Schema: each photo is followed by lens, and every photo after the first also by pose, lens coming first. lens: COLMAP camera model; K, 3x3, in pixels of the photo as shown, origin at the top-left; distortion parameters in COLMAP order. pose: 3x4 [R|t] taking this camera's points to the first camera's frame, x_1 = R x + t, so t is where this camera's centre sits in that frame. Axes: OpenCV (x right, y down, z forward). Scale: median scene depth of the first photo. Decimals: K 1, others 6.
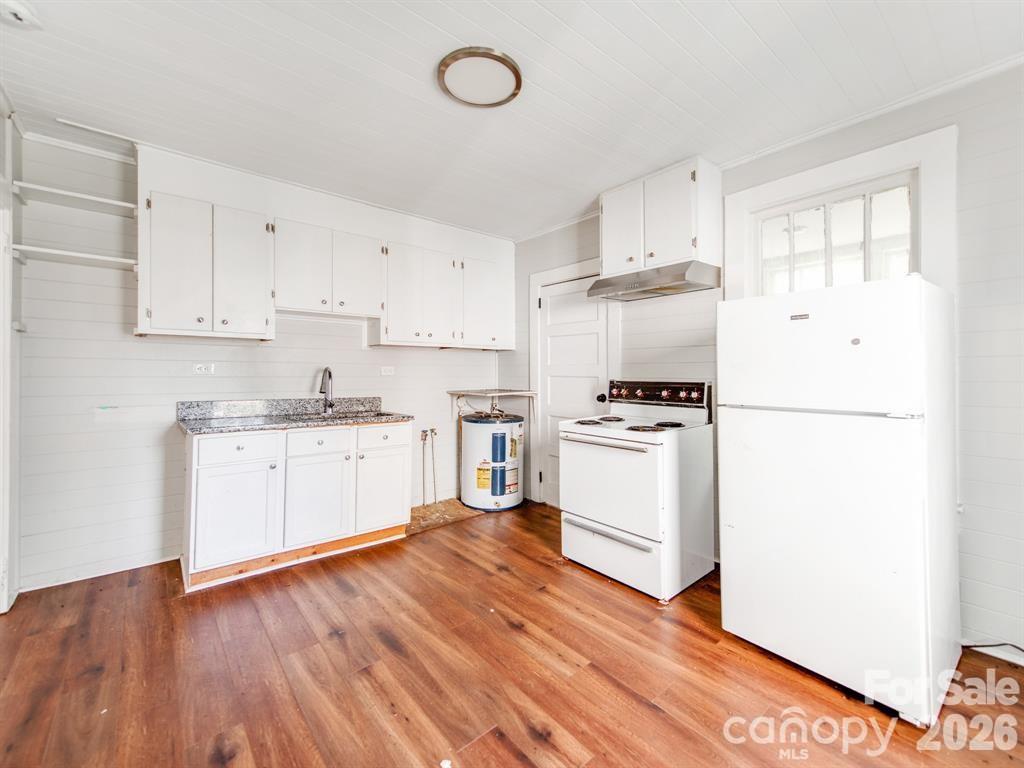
lens RADIAL K [[428.6, 0, 510.0], [0, 428.6, 374.7], [0, 0, 1]] dist [0.021313, -0.000586]
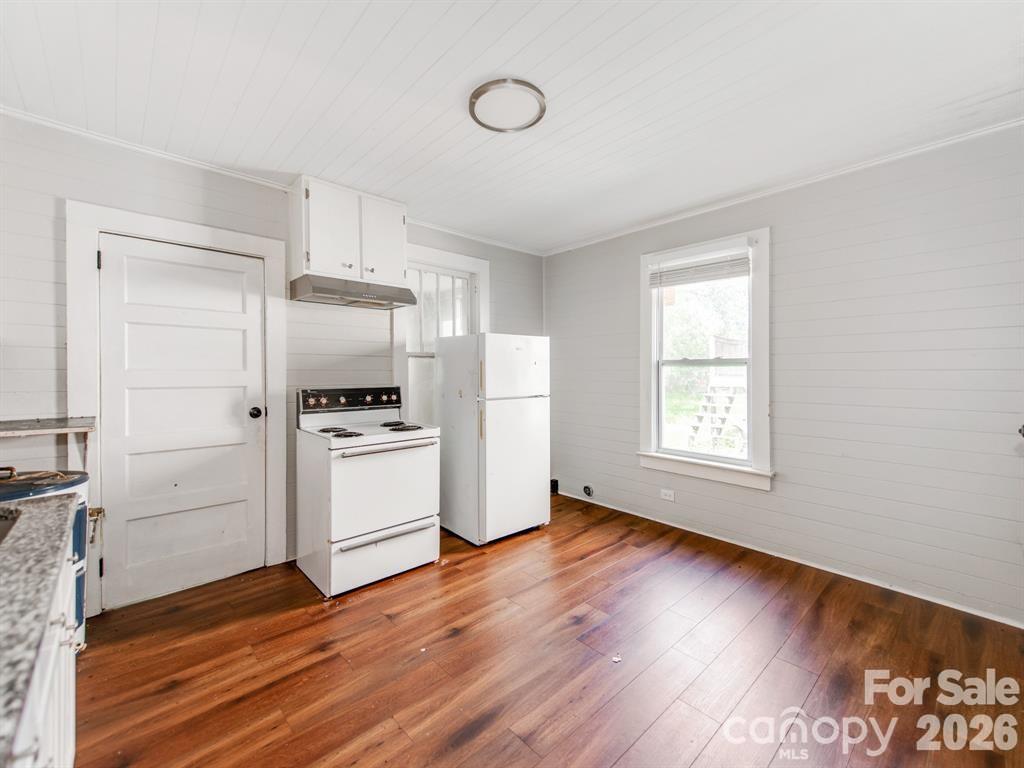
lens RADIAL K [[428.6, 0, 514.4], [0, 428.6, 378.8], [0, 0, 1]] dist [0.021313, -0.000586]
pose [[-0.043830, -0.007223, 0.999013, -0.766958], [0.015212, 0.999853, 0.007896, -0.009361], [-0.998923, 0.015543, -0.043714, 0.695870]]
